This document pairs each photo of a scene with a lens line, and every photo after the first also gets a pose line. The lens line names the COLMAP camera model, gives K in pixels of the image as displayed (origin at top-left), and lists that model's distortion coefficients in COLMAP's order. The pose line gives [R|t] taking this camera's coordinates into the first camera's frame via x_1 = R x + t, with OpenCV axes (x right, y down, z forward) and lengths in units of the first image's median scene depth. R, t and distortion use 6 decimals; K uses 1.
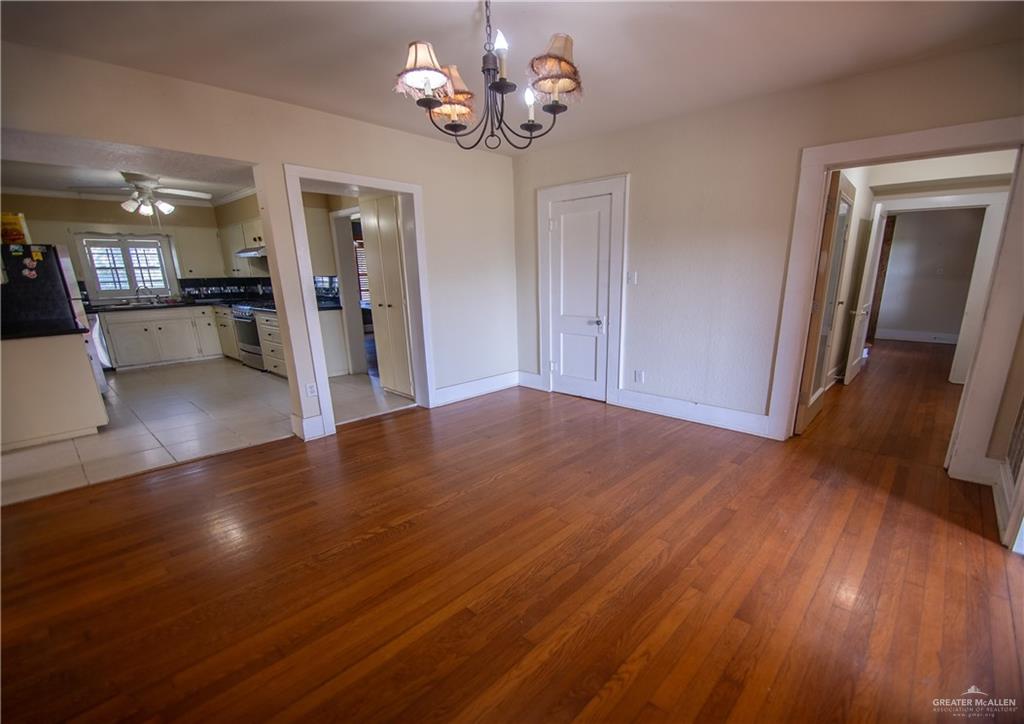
lens RADIAL K [[393.2, 0, 558.1], [0, 393.2, 367.3], [0, 0, 1]] dist [-0.000163, -0.004969]
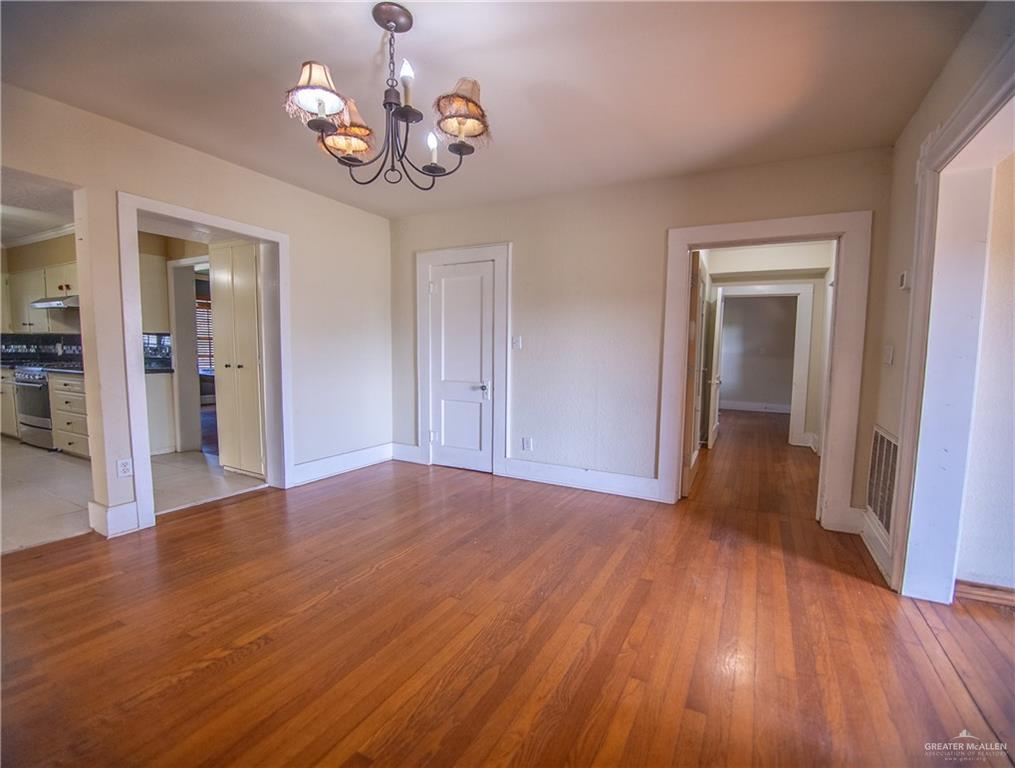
lens RADIAL K [[403.8, 0, 507.5], [0, 403.8, 384.0], [0, 0, 1]] dist [-0.002847, -0.005486]
pose [[0.978548, 0.003915, 0.205982, -0.052345], [0.026444, 0.989162, -0.144427, 0.024566], [-0.204315, 0.146776, 0.967839, 0.059391]]
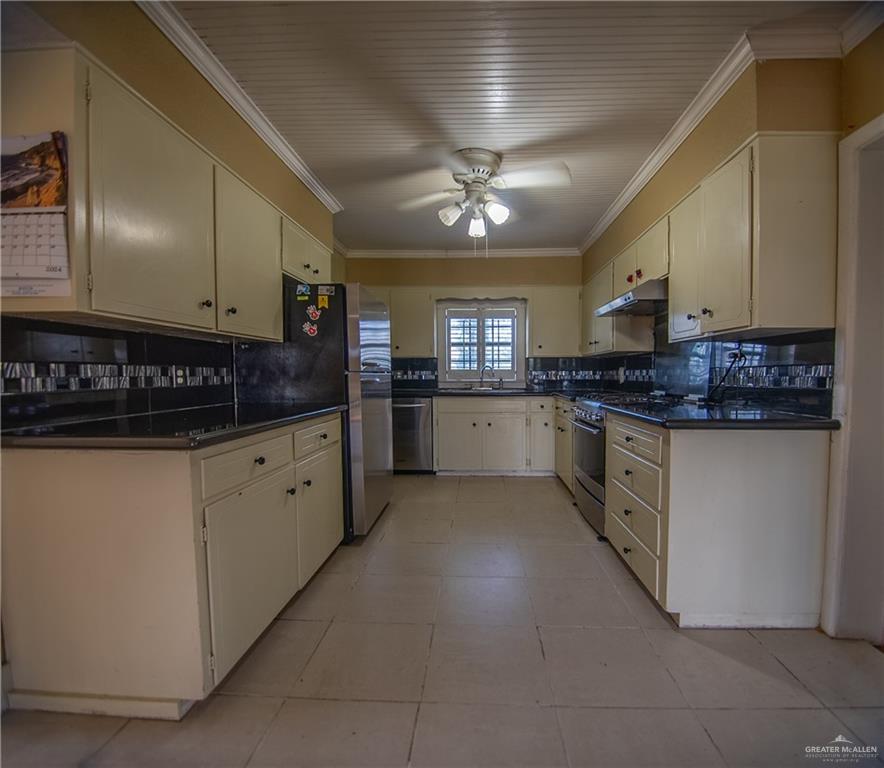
lens RADIAL K [[412.3, 0, 464.9], [0, 412.3, 392.9], [0, 0, 1]] dist [-0.031410, -0.000370]
pose [[0.545974, 0.042539, -0.836721, -0.646304], [-0.196419, 0.977374, -0.078477, -0.133893], [0.814452, 0.207195, 0.541977, 0.835315]]
